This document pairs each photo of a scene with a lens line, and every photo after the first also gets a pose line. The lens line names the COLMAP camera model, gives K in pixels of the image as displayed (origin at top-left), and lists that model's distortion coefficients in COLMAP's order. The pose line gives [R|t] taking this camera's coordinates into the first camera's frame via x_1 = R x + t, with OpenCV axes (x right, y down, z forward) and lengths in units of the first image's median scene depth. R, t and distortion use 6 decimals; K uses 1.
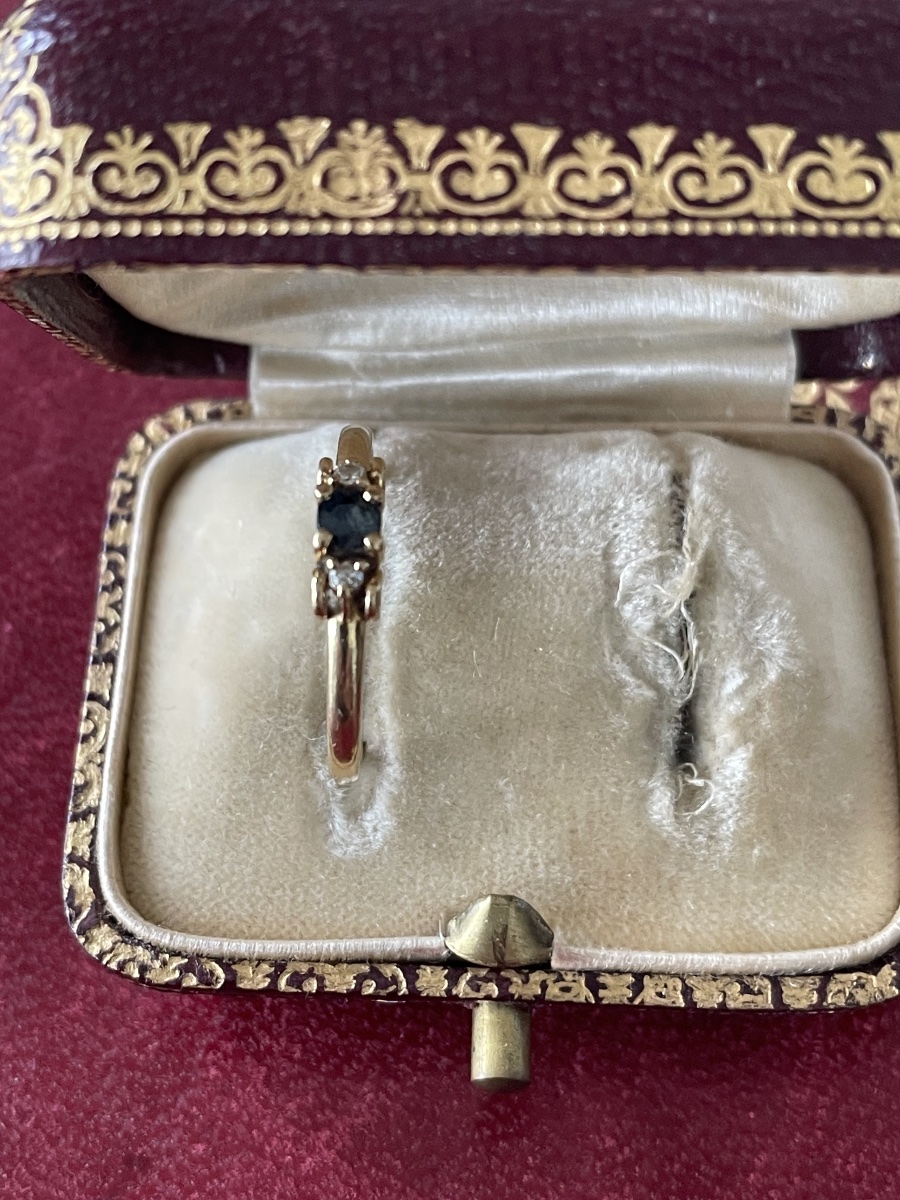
lens RADIAL K [[1902.1, 0, 444.7], [0, 1902.1, 565.7], [0, 0, 1]] dist [0.043626, 0.000000]
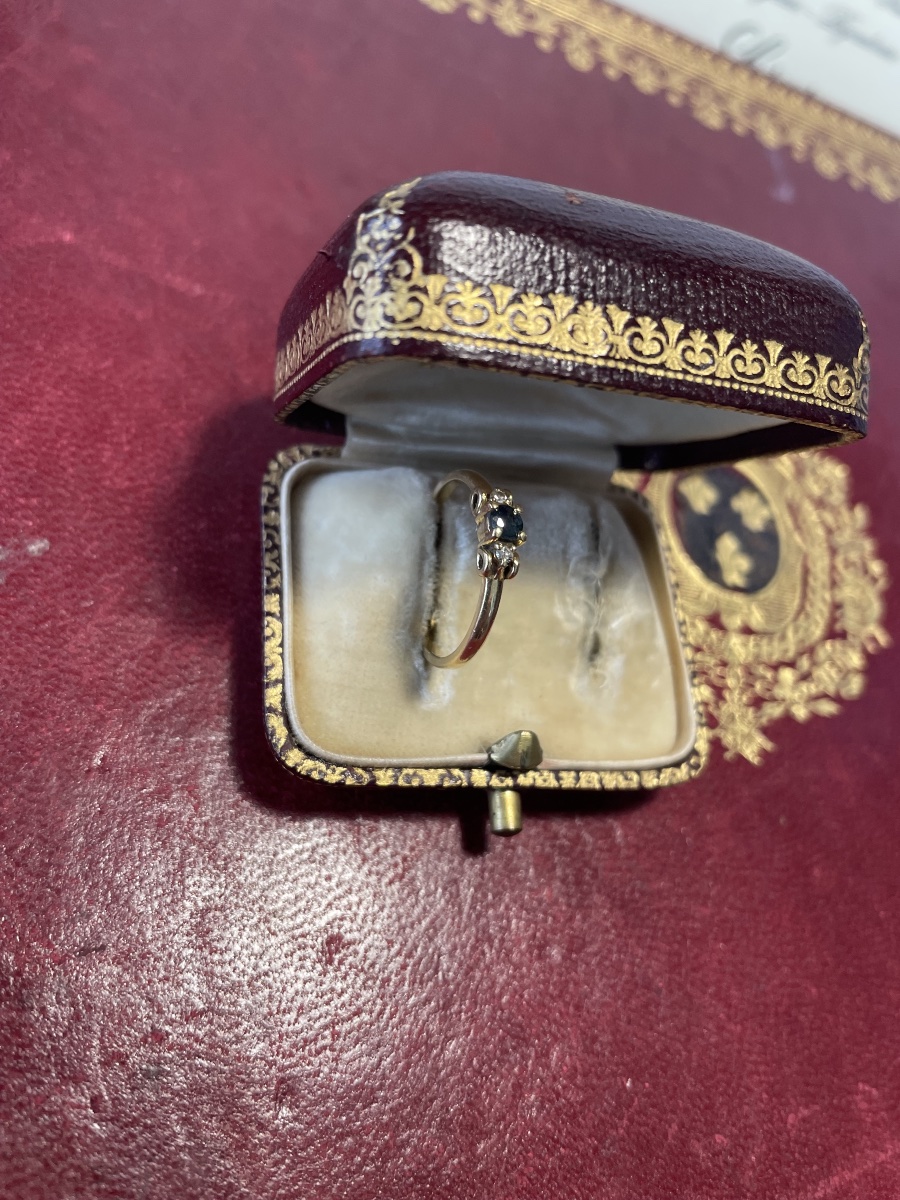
lens RADIAL K [[954.6, 0, 467.7], [0, 954.6, 581.9], [0, 0, 1]] dist [0.034303, -0.091125]
pose [[0.912812, 0.058870, 0.404115, -0.391089], [-0.067890, 0.997661, 0.008013, 0.023503], [-0.402698, -0.034750, 0.914673, 0.169583]]
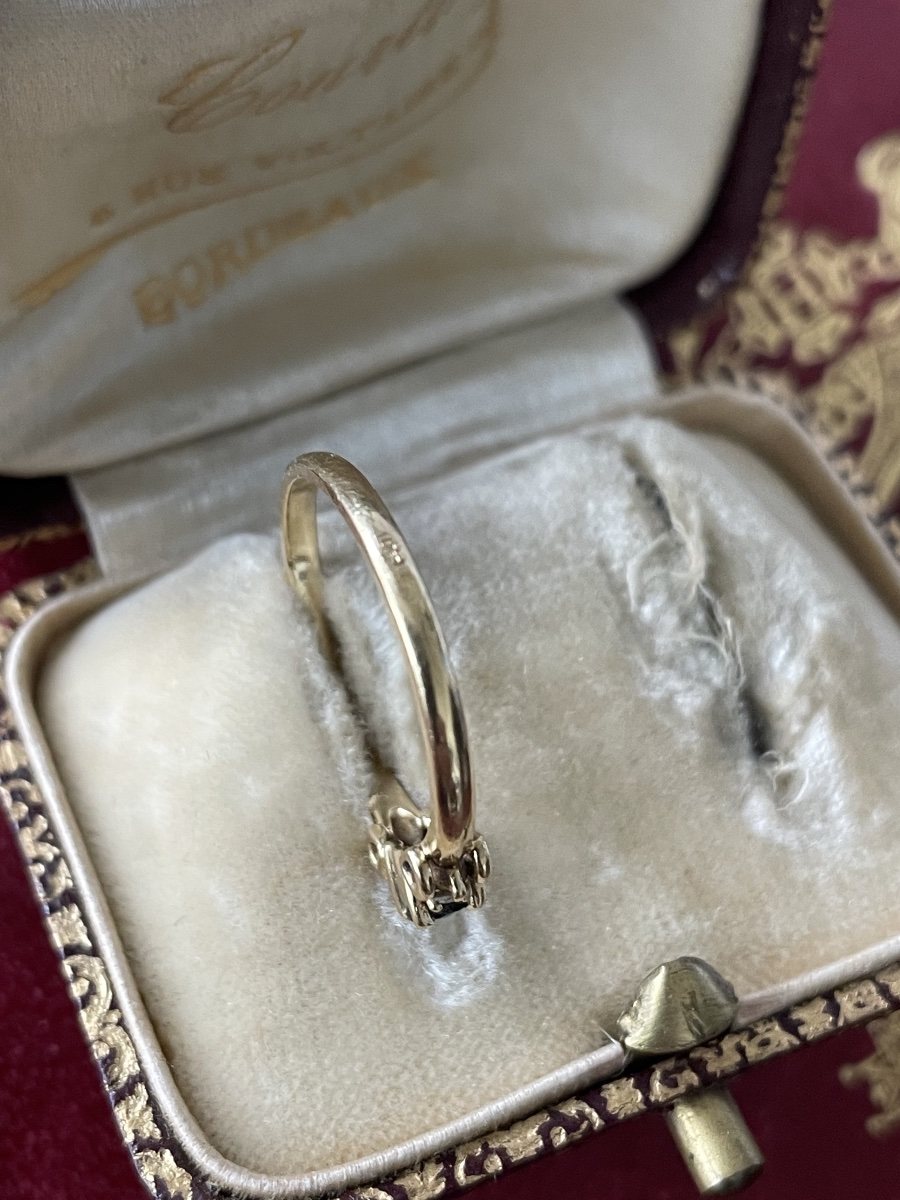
lens RADIAL K [[1902.1, 0, 456.9], [0, 1902.1, 565.5], [0, 0, 1]] dist [0.043626, 0.000000]
pose [[0.895481, -0.315586, 0.313877, -0.254691], [0.351349, 0.934109, -0.063192, 0.028013], [-0.273253, 0.166868, 0.947358, 0.189782]]
